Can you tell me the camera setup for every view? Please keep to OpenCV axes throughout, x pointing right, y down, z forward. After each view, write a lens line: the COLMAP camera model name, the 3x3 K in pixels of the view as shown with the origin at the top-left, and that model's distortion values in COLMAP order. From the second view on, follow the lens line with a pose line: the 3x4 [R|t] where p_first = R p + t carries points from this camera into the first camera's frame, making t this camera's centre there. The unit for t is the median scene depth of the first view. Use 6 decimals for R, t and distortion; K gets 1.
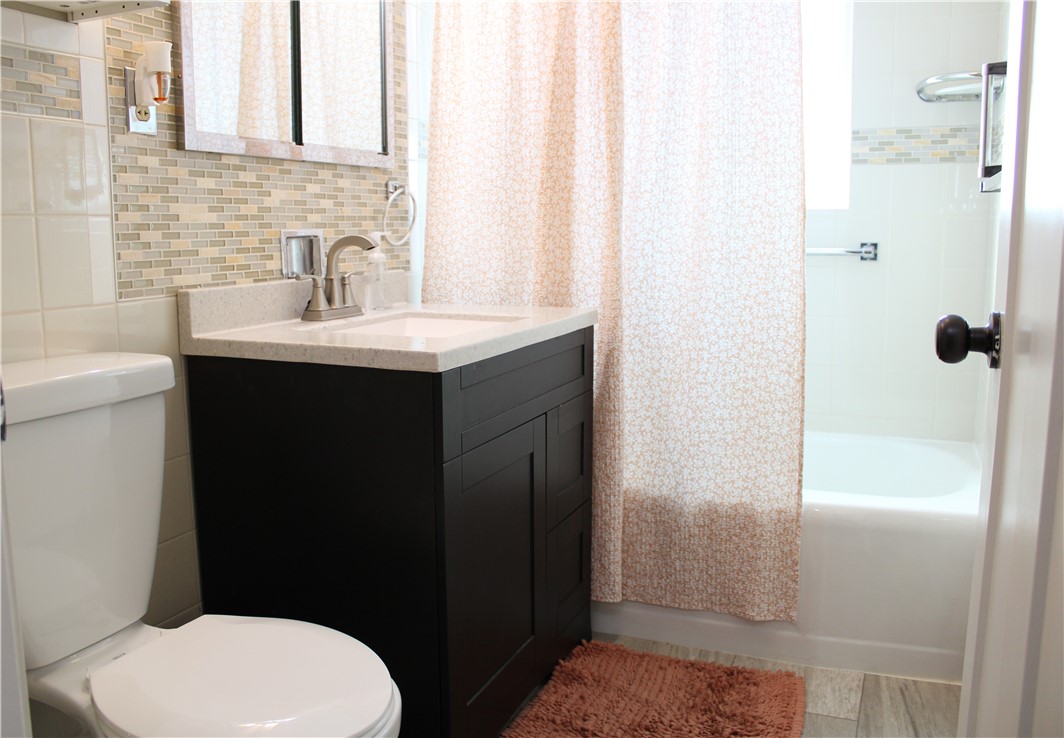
lens RADIAL K [[903.5, 0, 516.7], [0, 903.5, 355.7], [0, 0, 1]] dist [-0.175532, 0.140214]
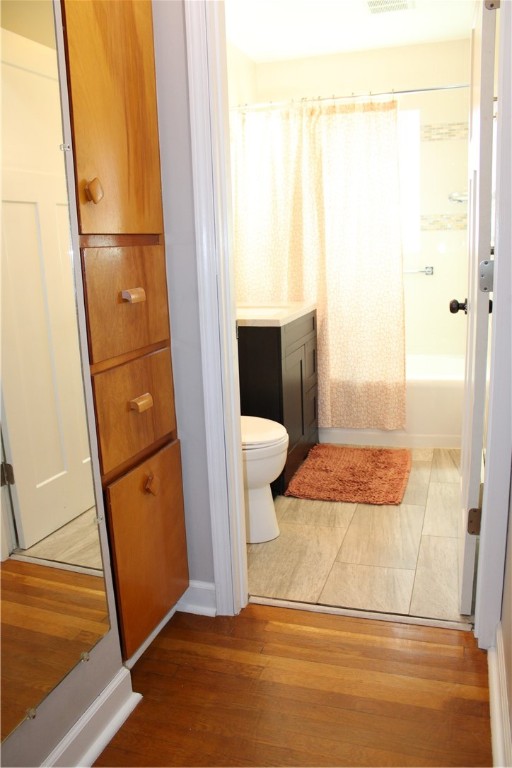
lens RADIAL K [[629.1, 0, 256.0], [0, 629.1, 384.0], [0, 0, 1]] dist [-0.173682, 0.146102]
pose [[0.993440, -0.054661, 0.100442, -0.251905], [0.046850, 0.995809, 0.078545, 0.026979], [-0.104315, -0.073324, 0.991838, -0.636942]]
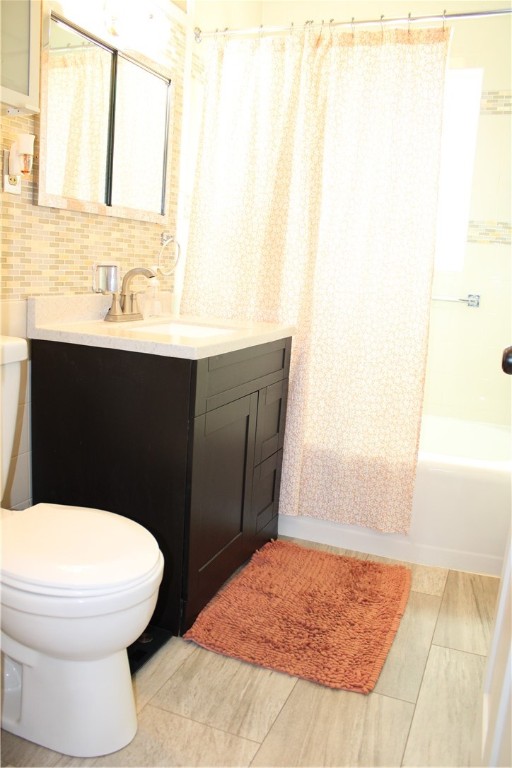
lens RADIAL K [[629.1, 0, 256.0], [0, 629.1, 384.0], [0, 0, 1]] dist [-0.173682, 0.146102]
pose [[0.996973, 0.063758, 0.044503, -0.019196], [-0.065807, 0.996763, 0.046190, 0.001925], [-0.041414, -0.048979, 0.997941, -0.074682]]
